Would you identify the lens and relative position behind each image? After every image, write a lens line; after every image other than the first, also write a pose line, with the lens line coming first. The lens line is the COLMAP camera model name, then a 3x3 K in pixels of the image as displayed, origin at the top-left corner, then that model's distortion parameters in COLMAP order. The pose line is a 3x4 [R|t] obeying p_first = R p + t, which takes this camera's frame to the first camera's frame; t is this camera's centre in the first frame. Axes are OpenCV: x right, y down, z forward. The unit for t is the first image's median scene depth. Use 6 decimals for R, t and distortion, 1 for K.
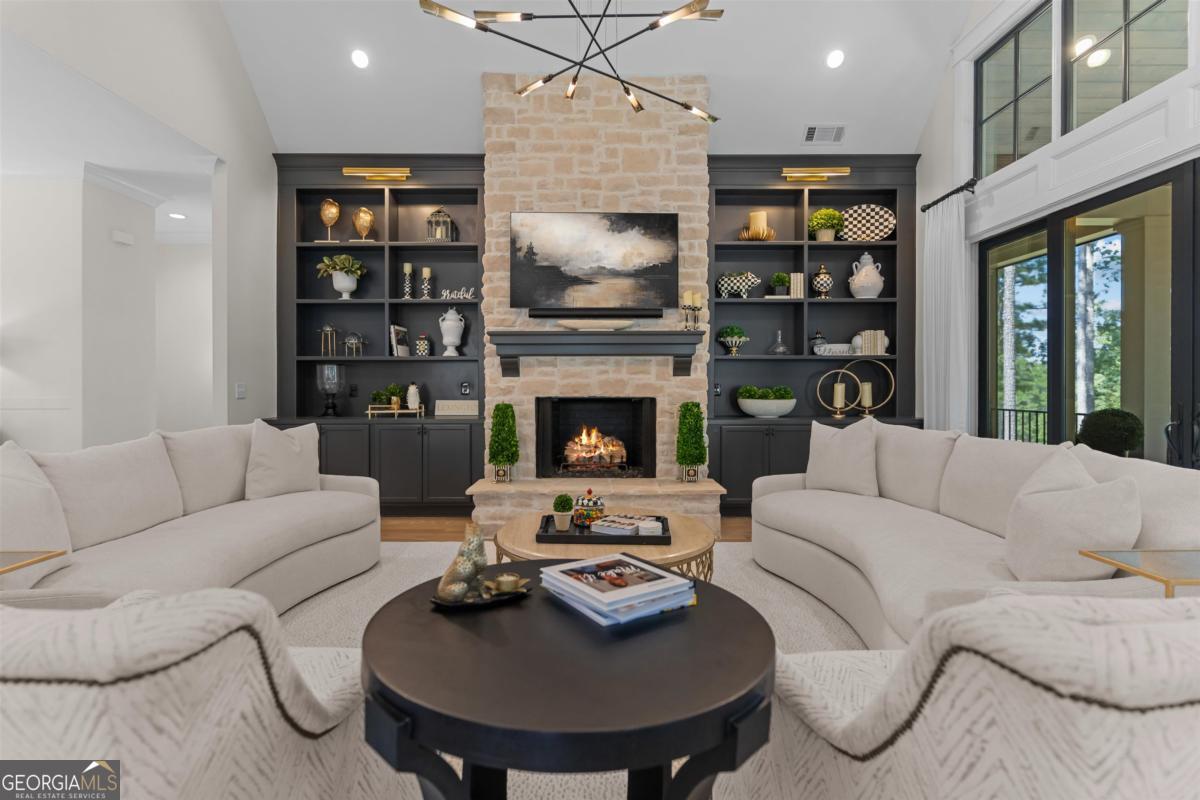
lens RADIAL K [[576.2, 0, 594.2], [0, 576.2, 389.6], [0, 0, 1]] dist [0.002851, 0.000576]
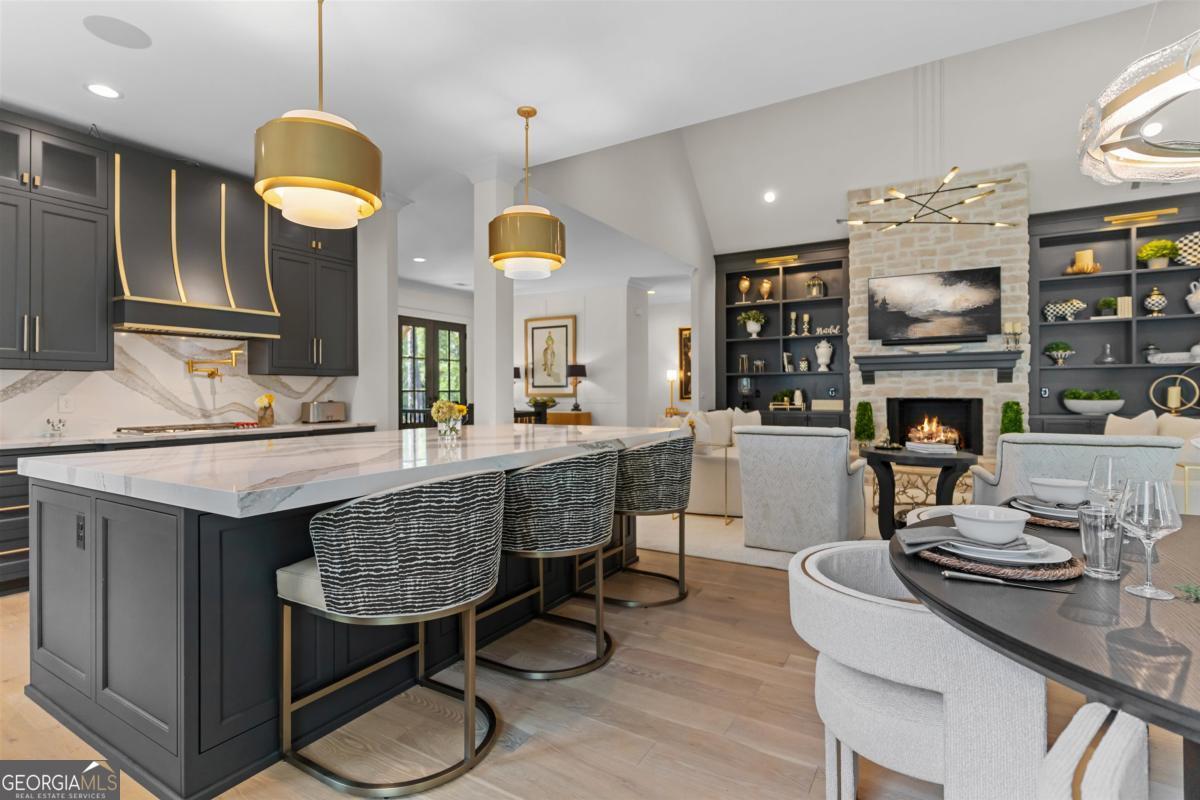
lens RADIAL K [[576.2, 0, 594.2], [0, 576.2, 389.6], [0, 0, 1]] dist [0.002851, 0.000576]
pose [[0.855553, -0.004967, -0.517691, 0.025232], [0.001120, 0.999969, -0.007743, 0.002596], [0.517713, 0.006045, 0.855533, -0.691548]]
